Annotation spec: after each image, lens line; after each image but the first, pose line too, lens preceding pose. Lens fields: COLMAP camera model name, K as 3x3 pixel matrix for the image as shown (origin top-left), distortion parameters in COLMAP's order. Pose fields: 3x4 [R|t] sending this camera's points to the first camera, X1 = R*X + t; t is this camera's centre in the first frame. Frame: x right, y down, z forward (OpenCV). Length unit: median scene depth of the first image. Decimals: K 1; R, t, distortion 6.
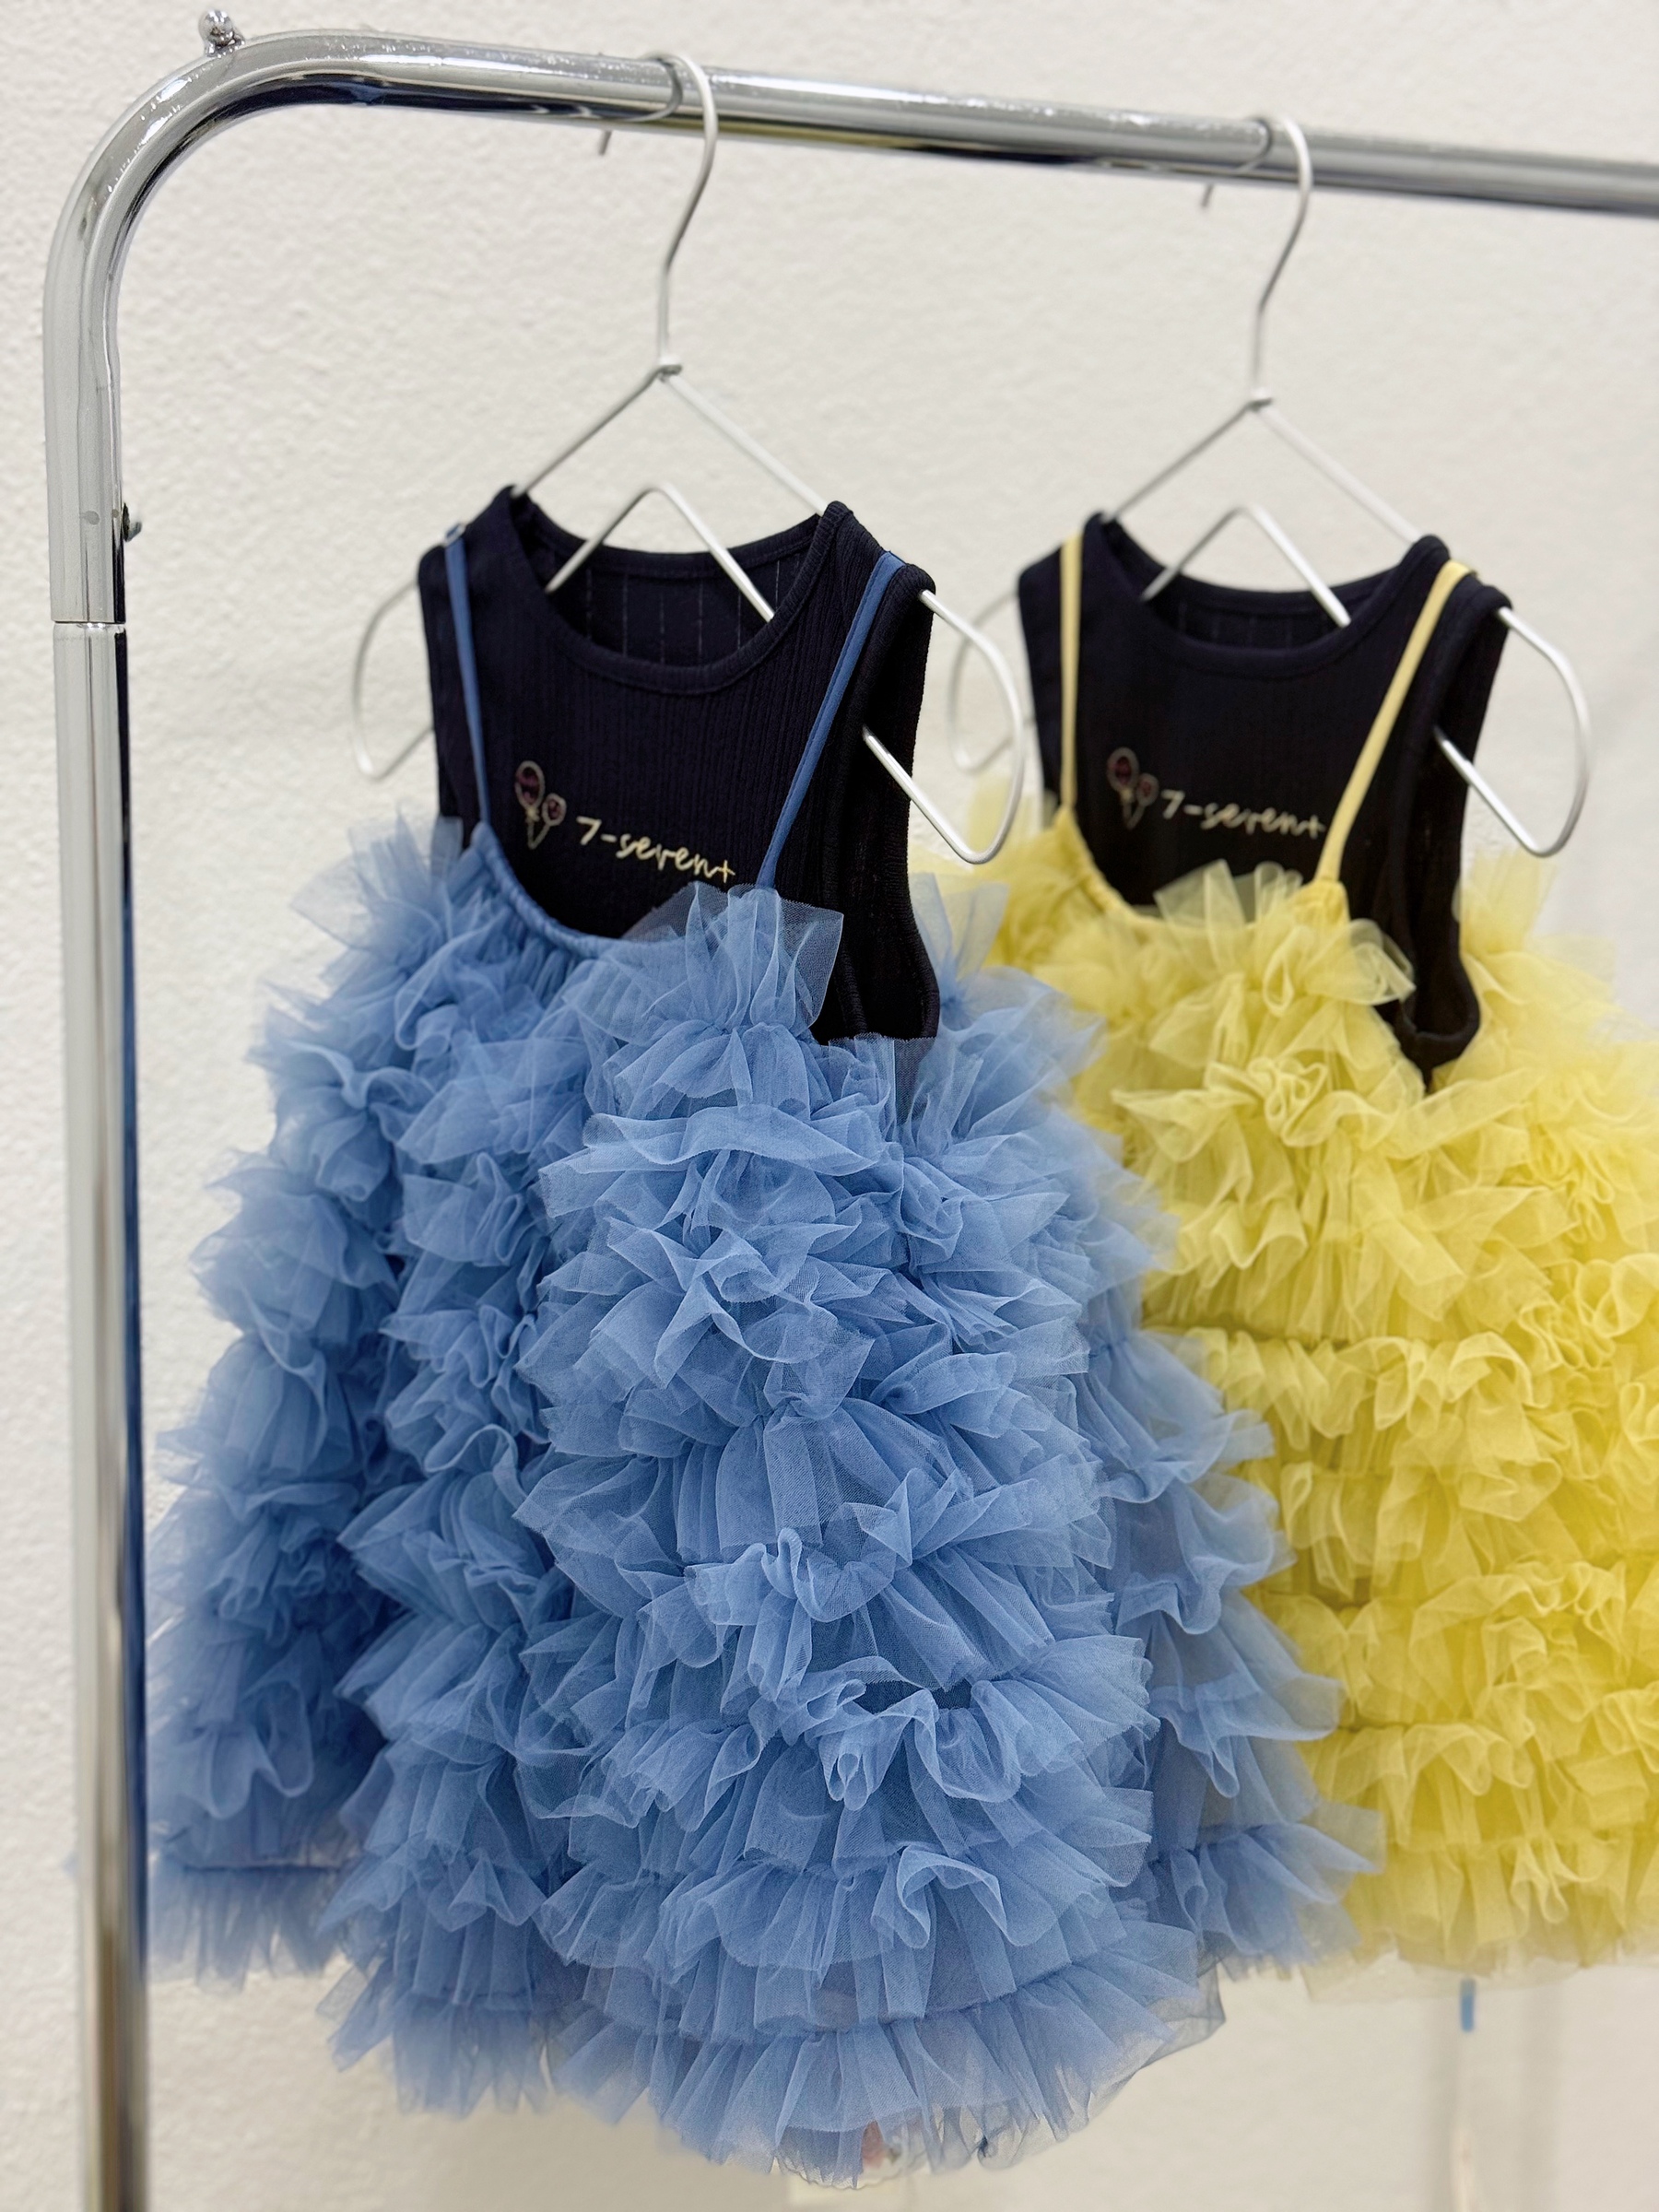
lens RADIAL K [[3058.1, 0, 829.5], [0, 3058.1, 1106.0], [0, 0, 1]] dist [0.146560, -0.002004]
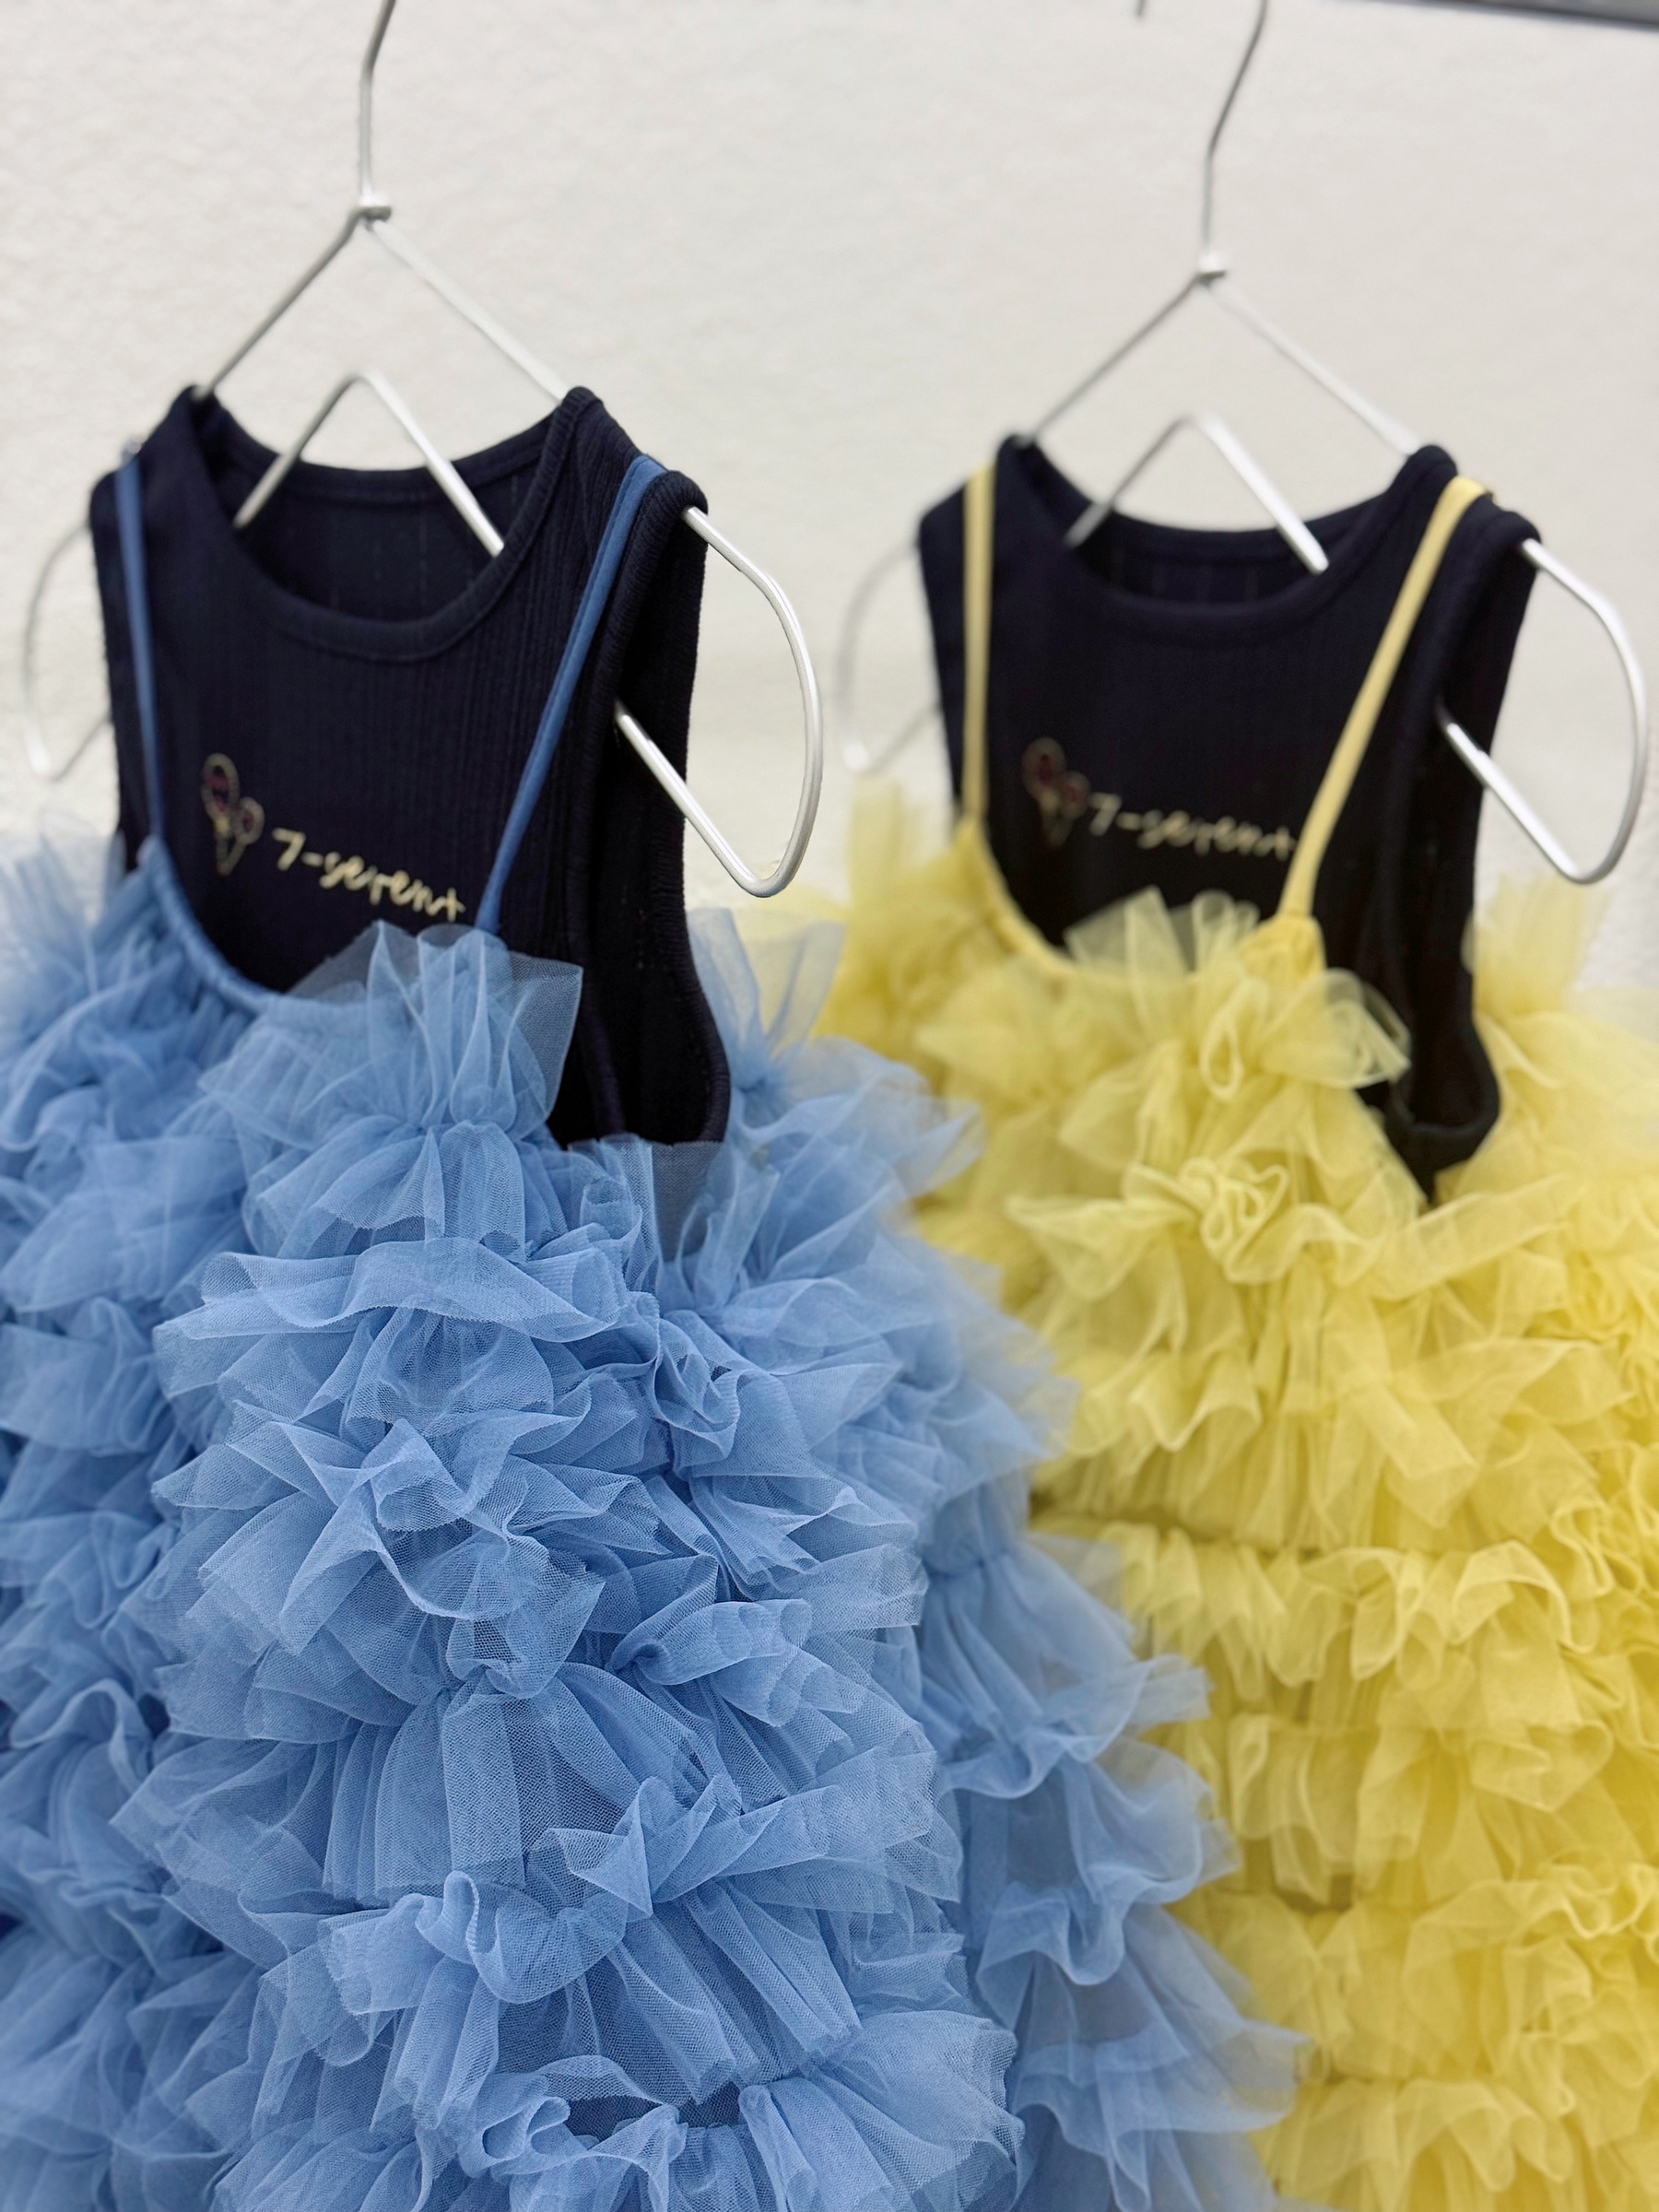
lens RADIAL K [[3127.7, 0, 829.5], [0, 3127.7, 1106.0], [0, 0, 1]] dist [0.161993, -0.297498]
pose [[0.999541, 0.000289, -0.030296, 0.076679], [-0.000519, 0.999971, -0.007583, -0.023018], [0.030293, 0.007595, 0.999512, 0.255149]]
